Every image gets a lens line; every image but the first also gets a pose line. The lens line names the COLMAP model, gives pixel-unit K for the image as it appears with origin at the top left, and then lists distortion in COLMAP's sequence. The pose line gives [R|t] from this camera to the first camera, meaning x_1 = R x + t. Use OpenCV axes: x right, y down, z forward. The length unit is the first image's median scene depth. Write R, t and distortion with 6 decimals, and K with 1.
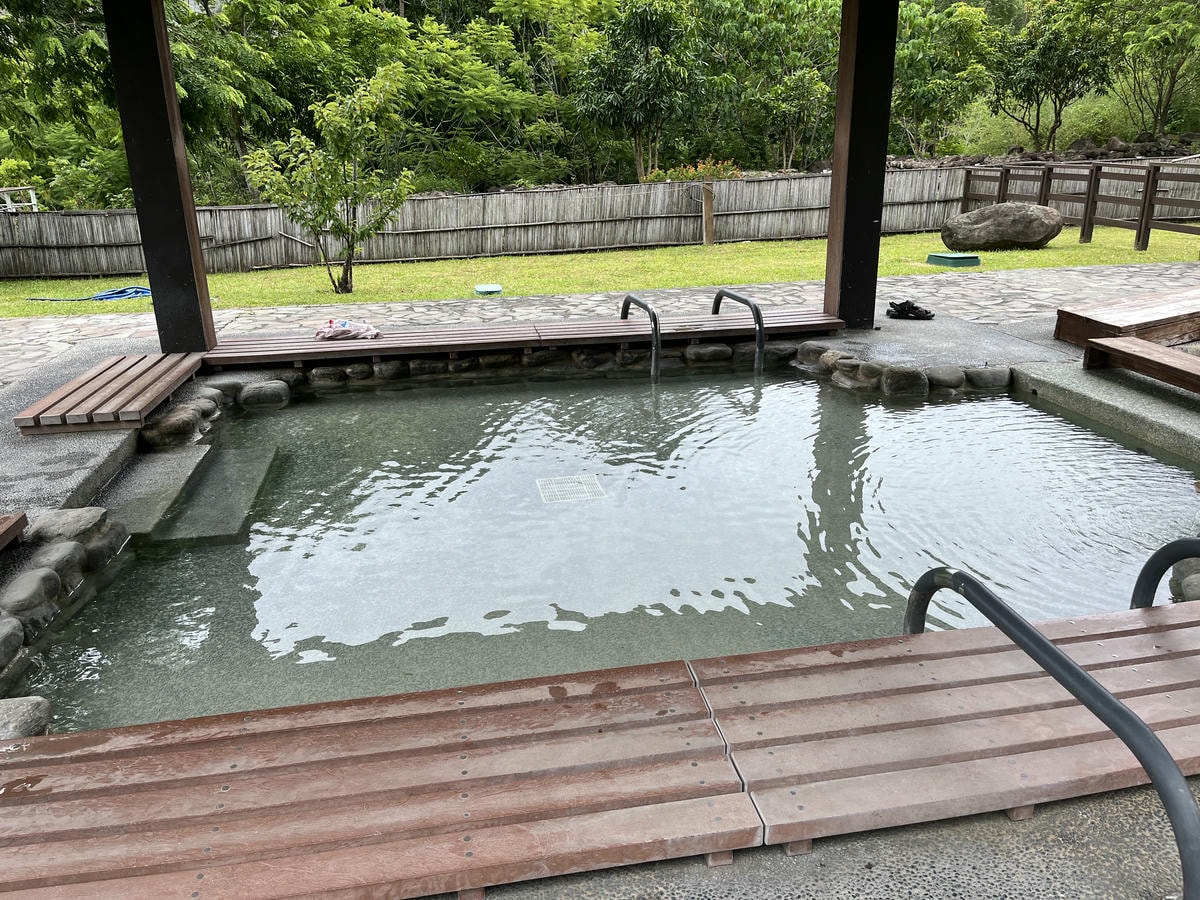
lens RADIAL K [[903.7, 0, 602.1], [0, 903.7, 448.4], [0, 0, 1]] dist [0.012386, -0.000433]
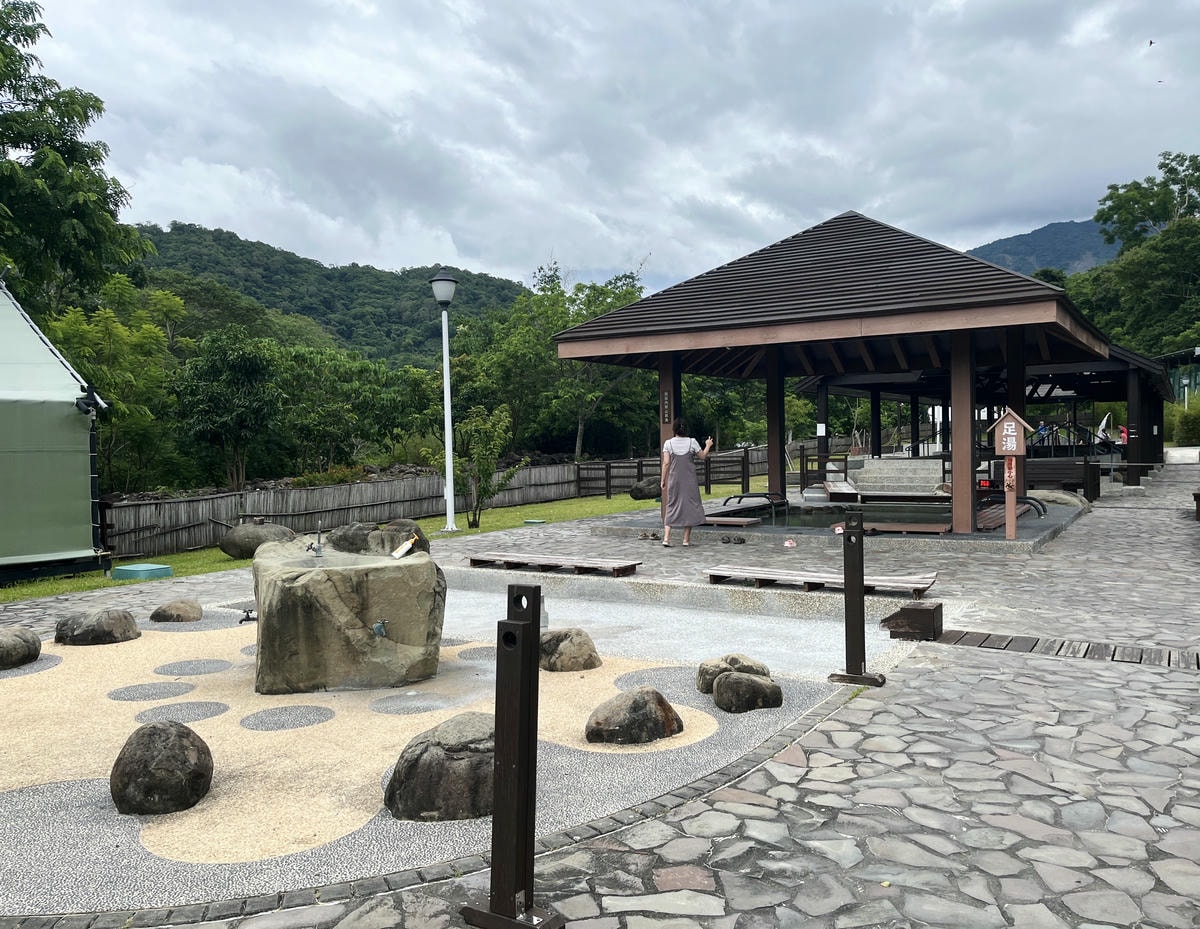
lens RADIAL K [[988.0, 0, 600.4], [0, 988.0, 464.8], [0, 0, 1]] dist [0.003821, 0.000657]
pose [[0.674090, -0.013246, 0.738530, -0.983864], [0.250573, 0.944652, -0.211767, 0.108543], [-0.694849, 0.327806, 0.640100, -0.248027]]
